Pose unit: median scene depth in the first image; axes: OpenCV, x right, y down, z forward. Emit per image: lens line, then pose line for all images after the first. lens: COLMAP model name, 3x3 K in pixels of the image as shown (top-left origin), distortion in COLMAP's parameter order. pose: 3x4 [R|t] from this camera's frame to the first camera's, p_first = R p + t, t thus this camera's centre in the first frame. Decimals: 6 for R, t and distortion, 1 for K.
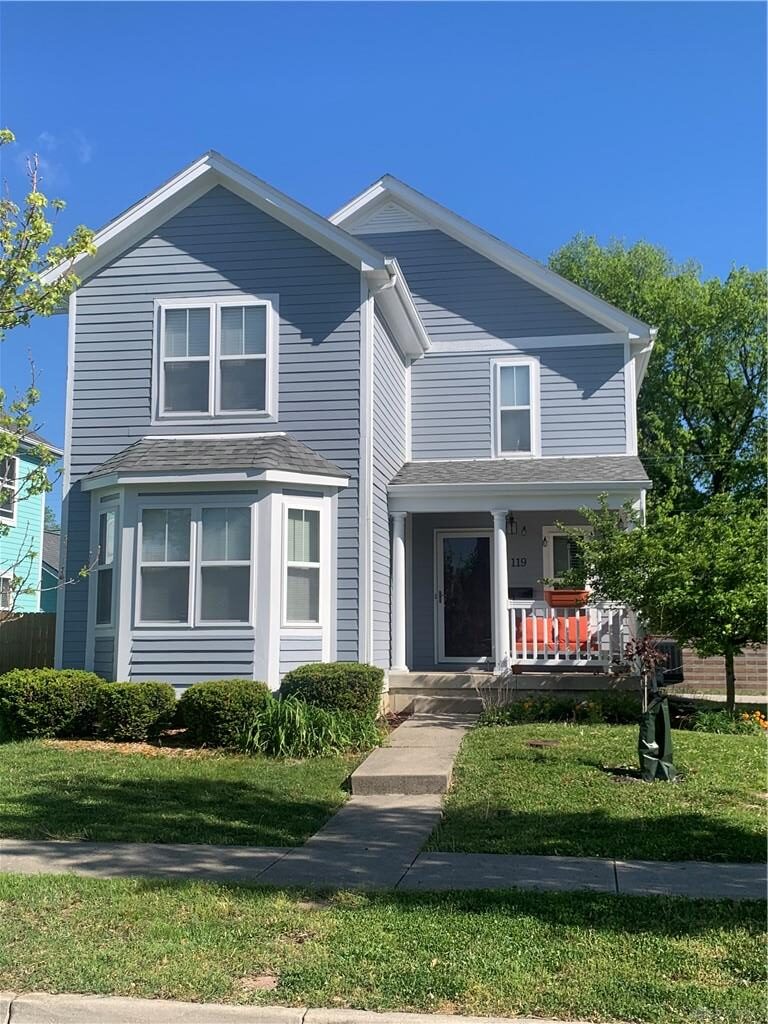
lens RADIAL K [[1098.5, 0, 385.1], [0, 1098.5, 514.1], [0, 0, 1]] dist [0.107996, 0.000000]
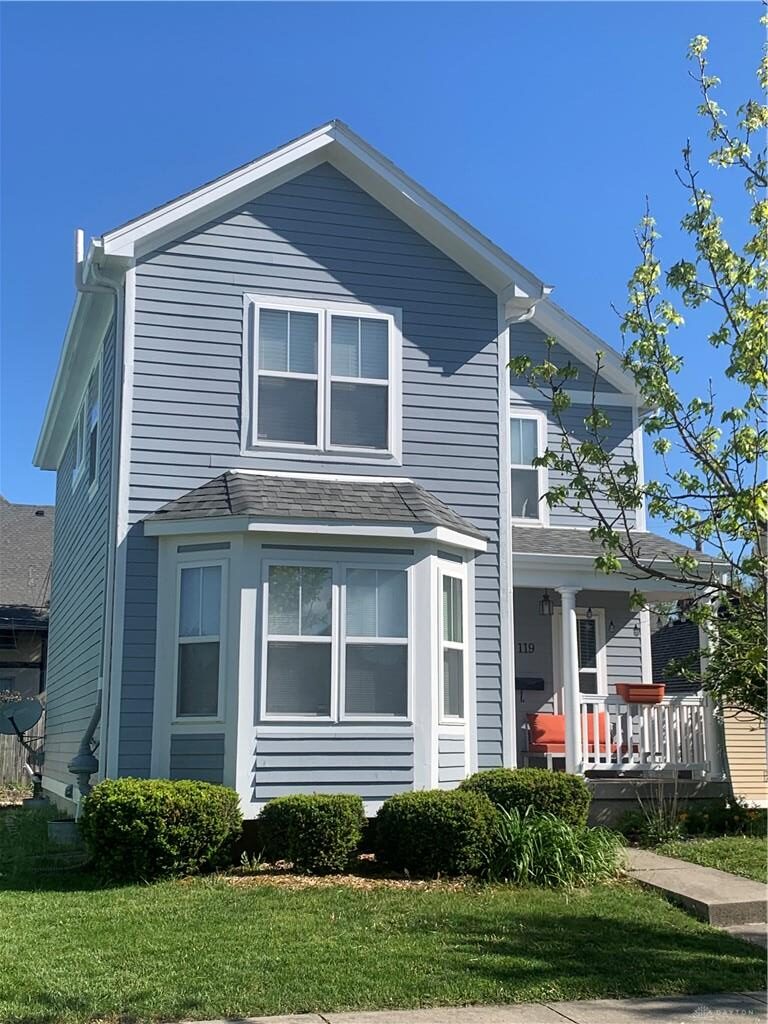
lens RADIAL K [[1365.6, 0, 382.5], [0, 1365.6, 507.6], [0, 0, 1]] dist [0.146693, 0.000000]
pose [[0.900624, 0.073449, 0.428348, -0.532727], [-0.049585, 0.996545, -0.066623, 0.014044], [-0.431762, 0.038763, 0.901154, 0.106753]]
